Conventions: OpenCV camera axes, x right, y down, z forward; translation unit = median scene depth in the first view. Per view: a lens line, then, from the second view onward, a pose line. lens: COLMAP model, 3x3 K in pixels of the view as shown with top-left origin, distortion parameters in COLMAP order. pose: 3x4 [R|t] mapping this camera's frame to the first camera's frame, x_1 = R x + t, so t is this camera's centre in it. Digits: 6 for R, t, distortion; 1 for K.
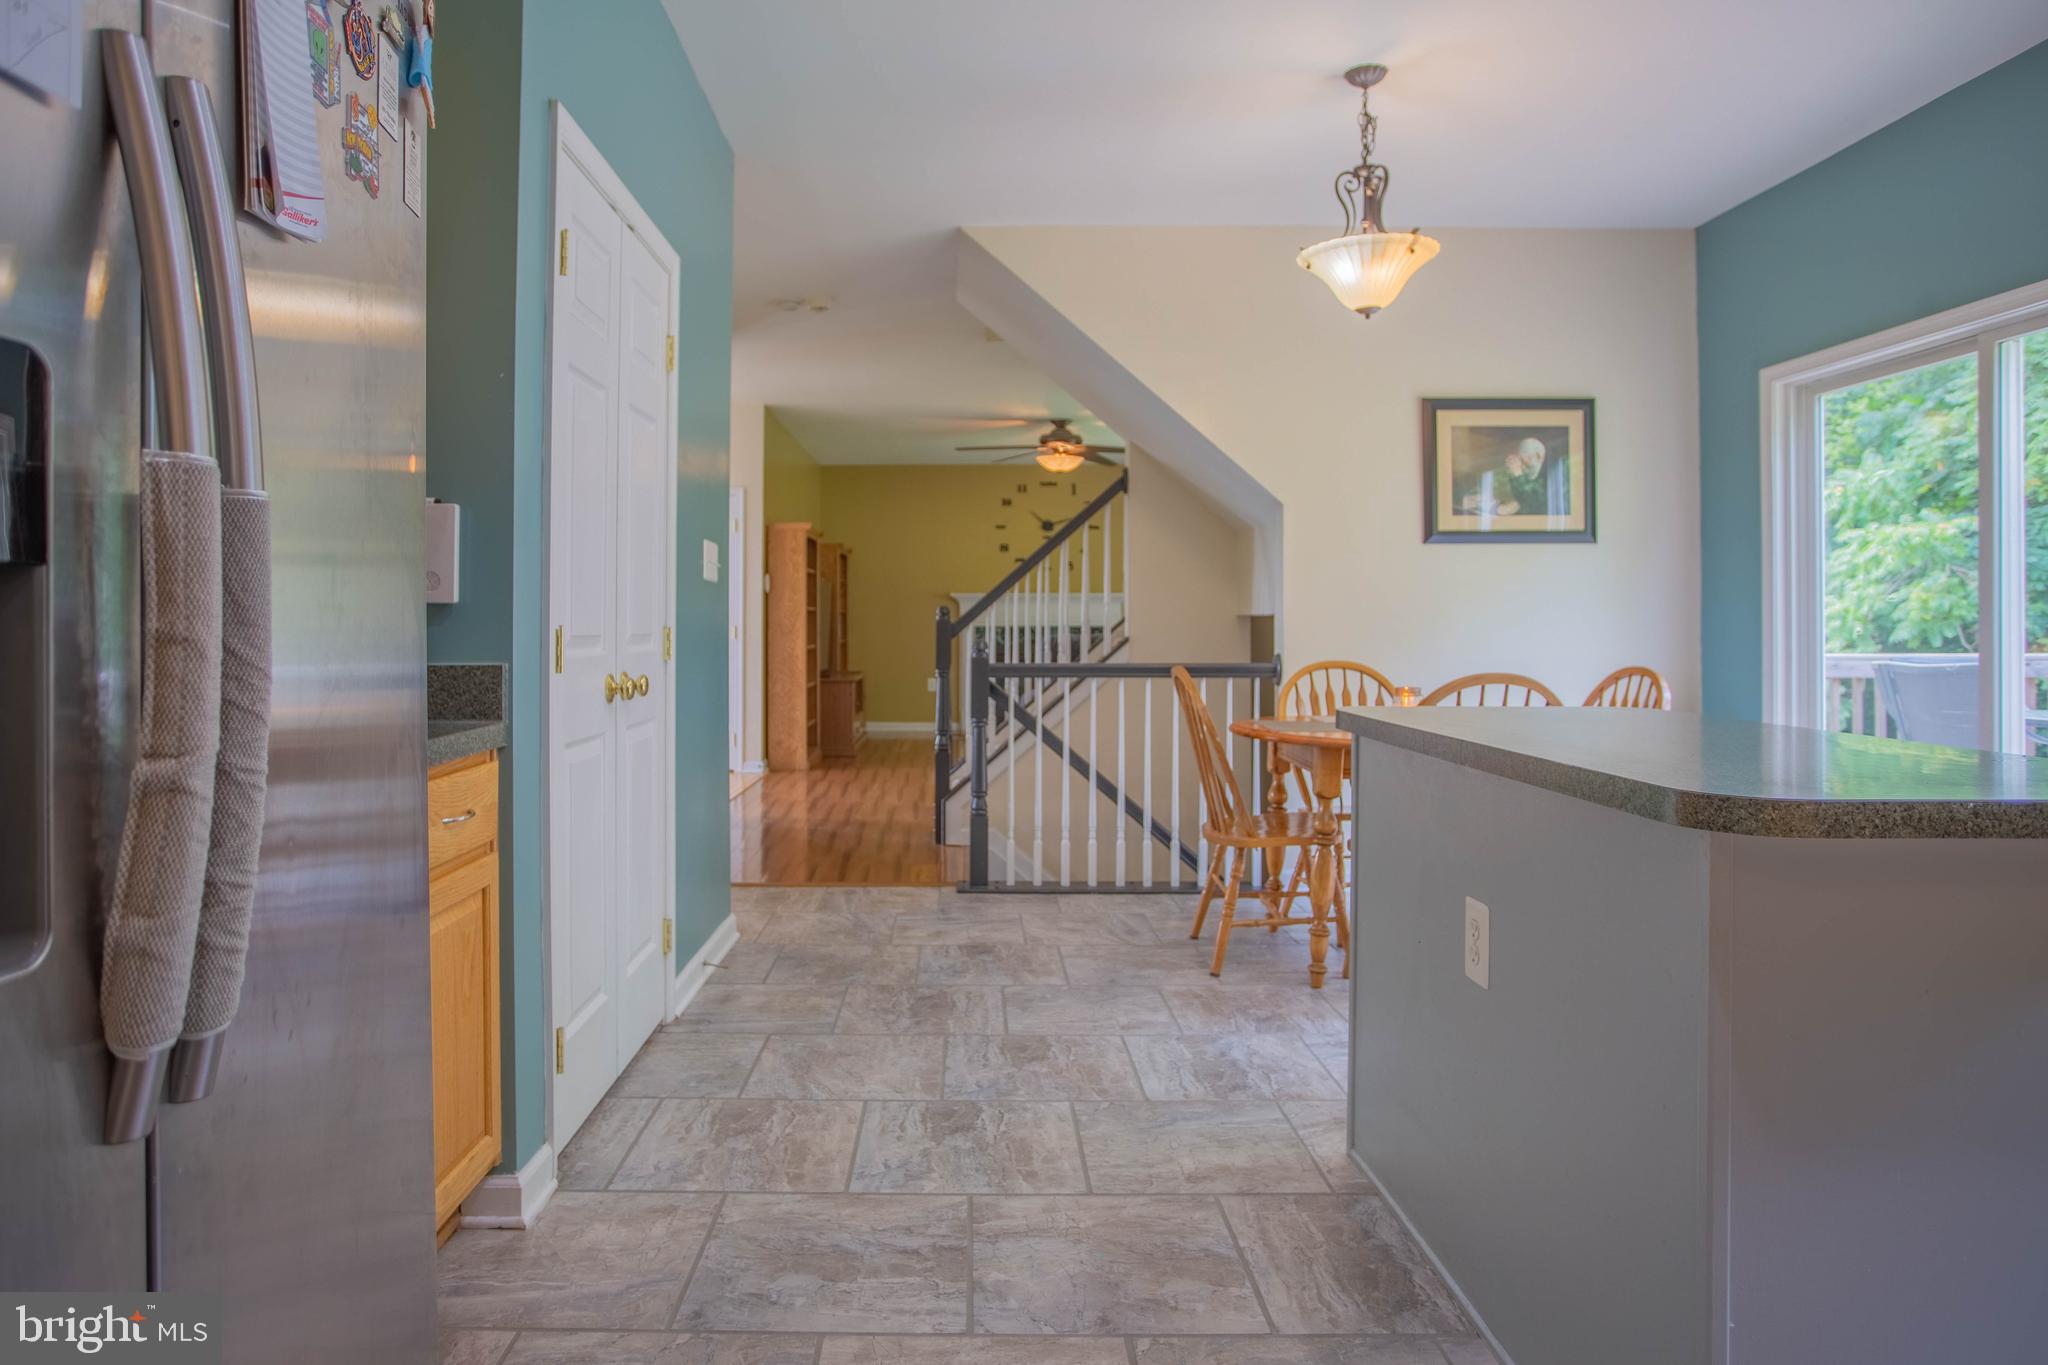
lens RADIAL K [[1236.1, 0, 943.7], [0, 1236.1, 602.4], [0, 0, 1]] dist [-0.053760, 0.018640]
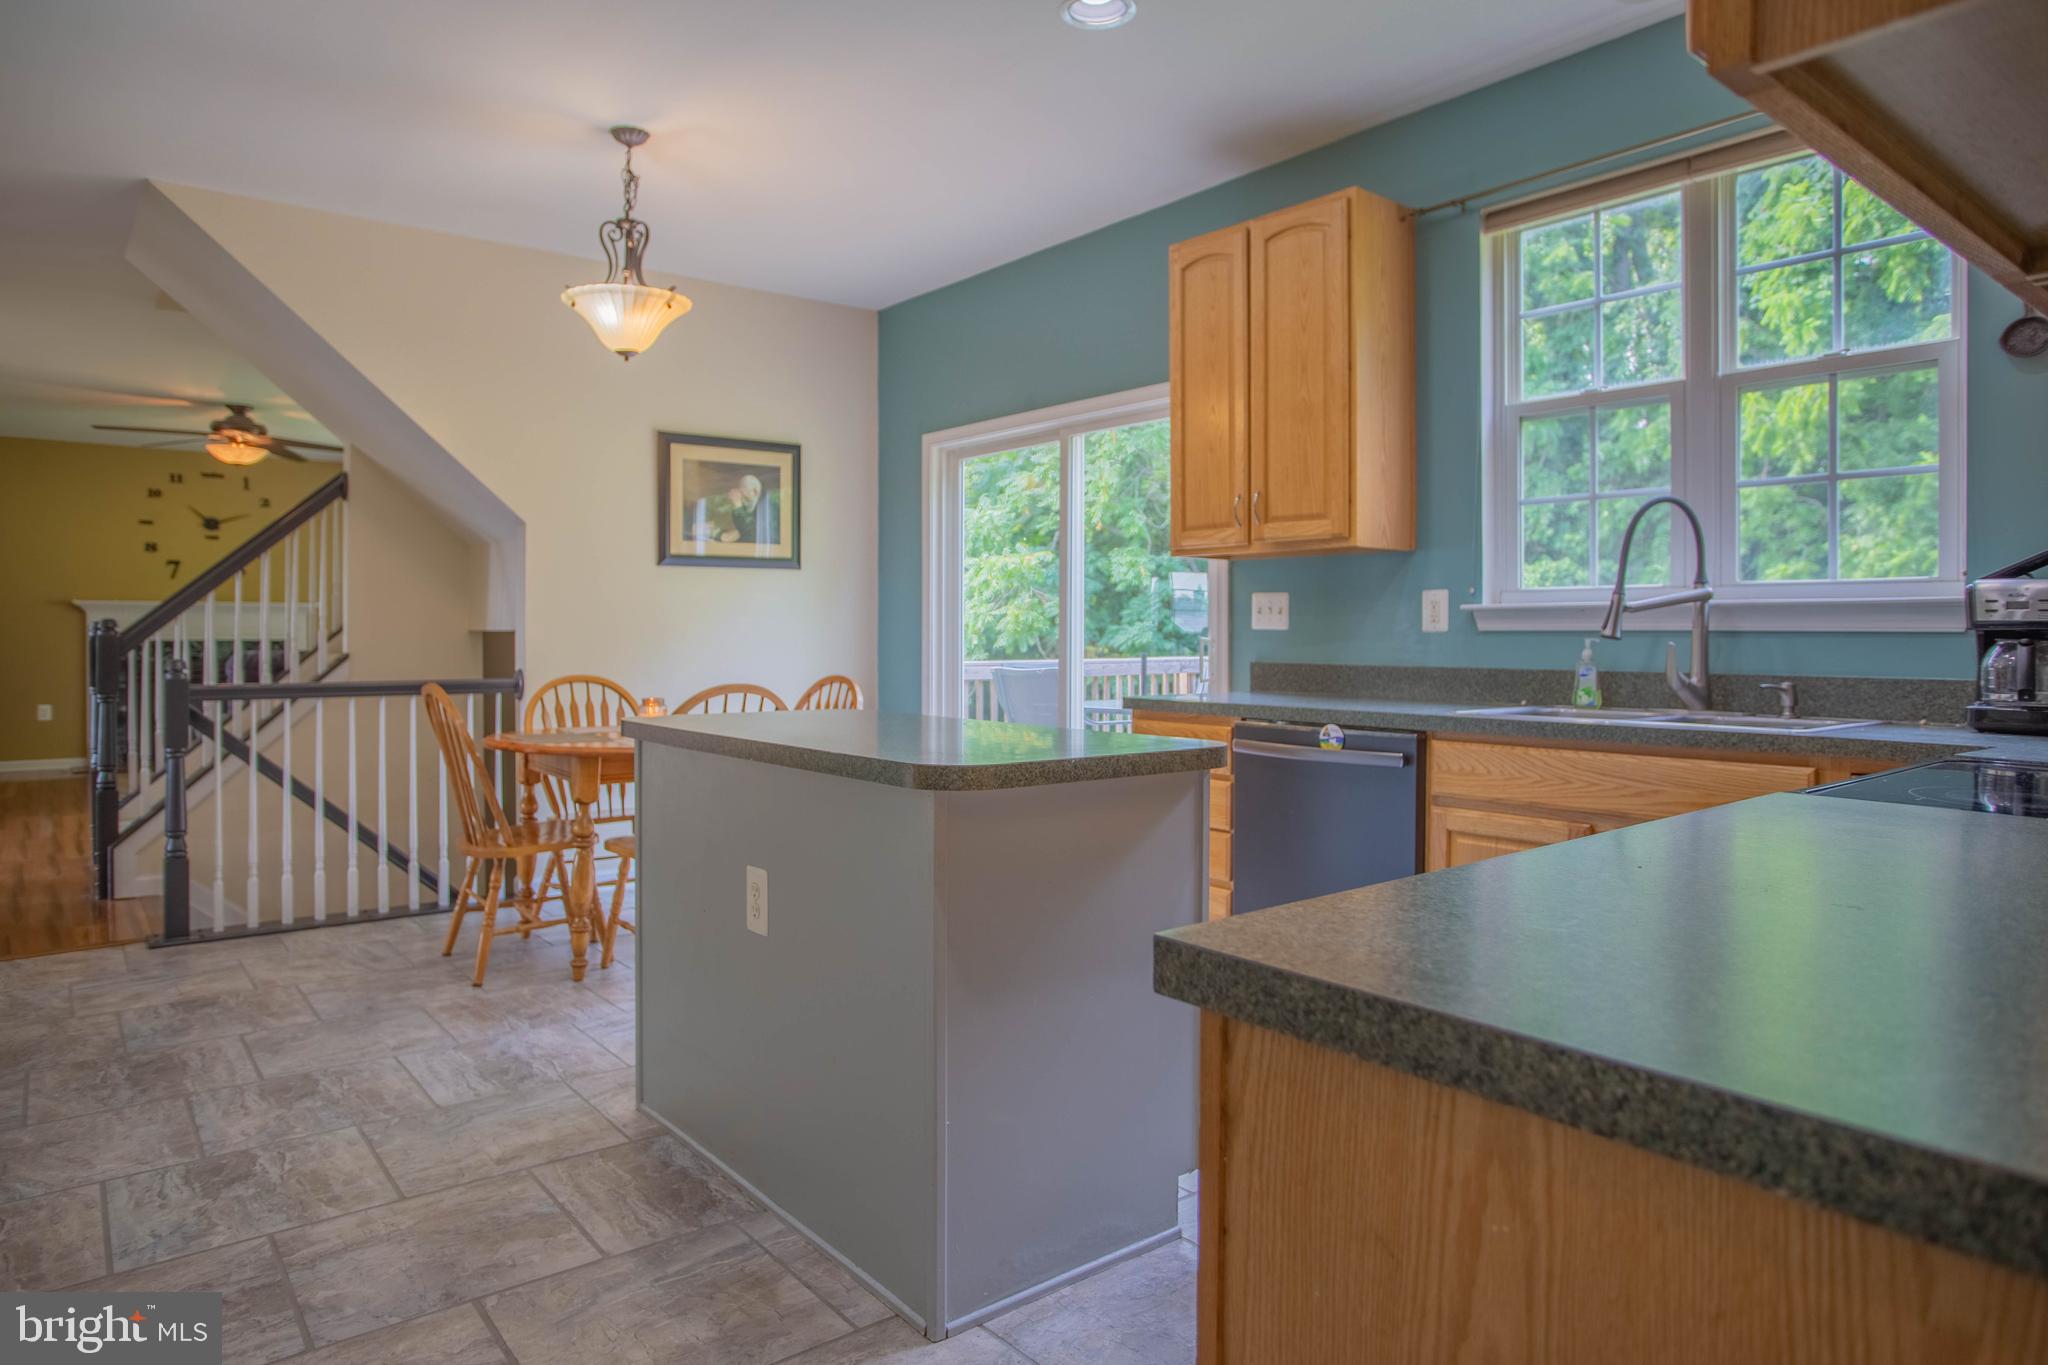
lens RADIAL K [[1236.1, 0, 1040.9], [0, 1236.1, 639.1], [0, 0, 1]] dist [-0.053760, 0.018640]
pose [[0.761028, -0.003583, 0.648709, -0.080994], [-0.010203, 0.999795, 0.017491, -0.007236], [-0.648639, -0.019930, 0.760835, -0.072248]]
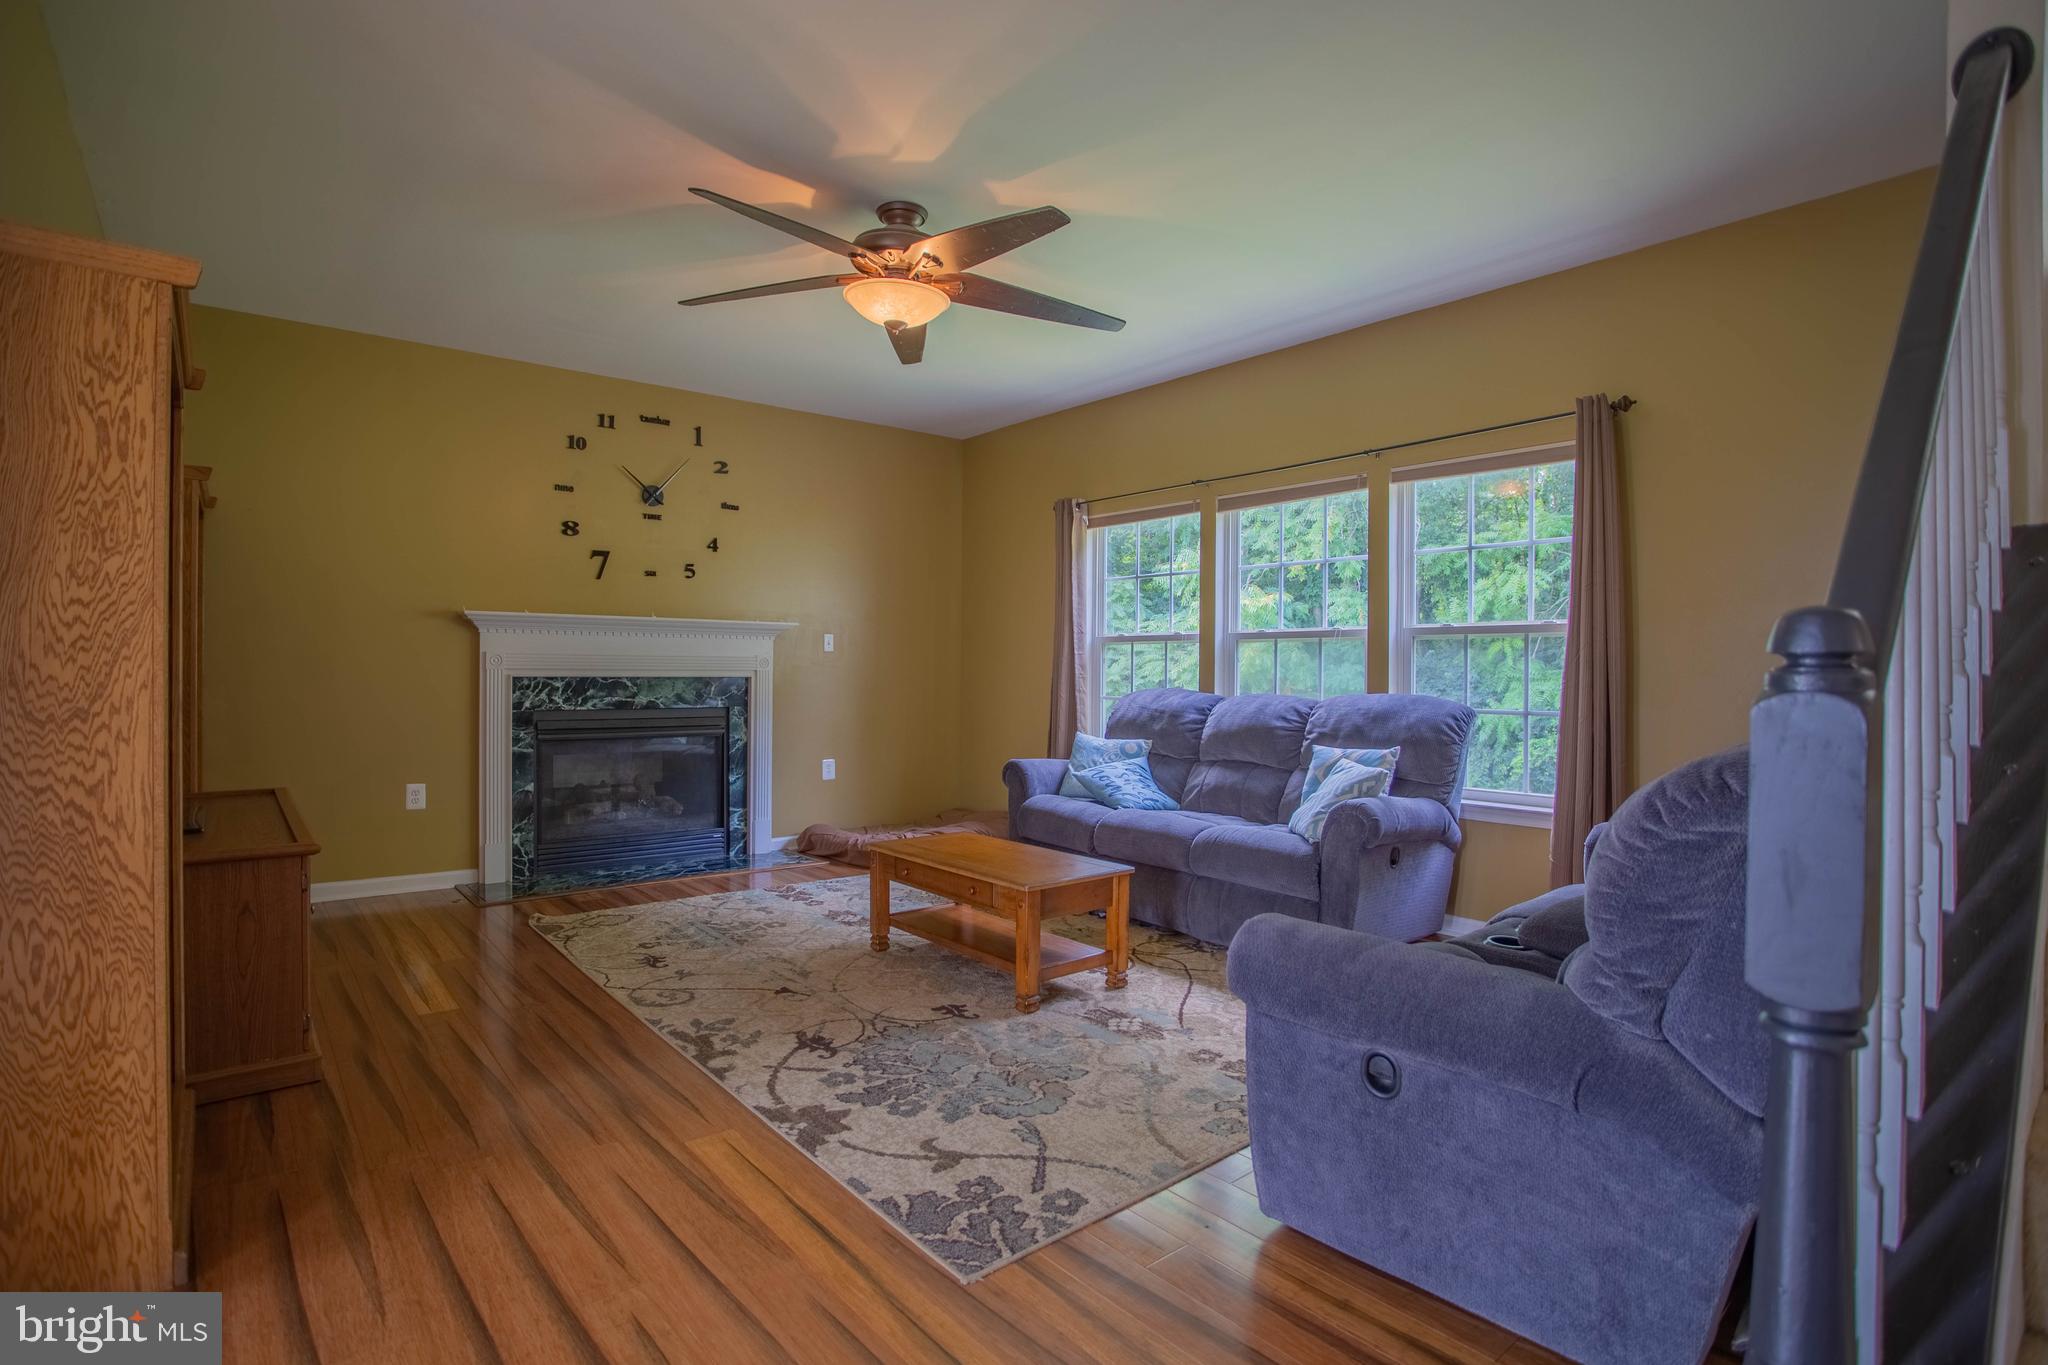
lens RADIAL K [[1010.4, 0, 1023.4], [0, 1010.4, 663.1], [0, 0, 1]] dist [-0.064757, 0.019629]
pose [[0.764119, 0.005576, 0.645051, -0.271702], [-0.014308, 0.999863, 0.008306, 0.025567], [-0.644917, -0.015576, 0.764094, 1.923400]]
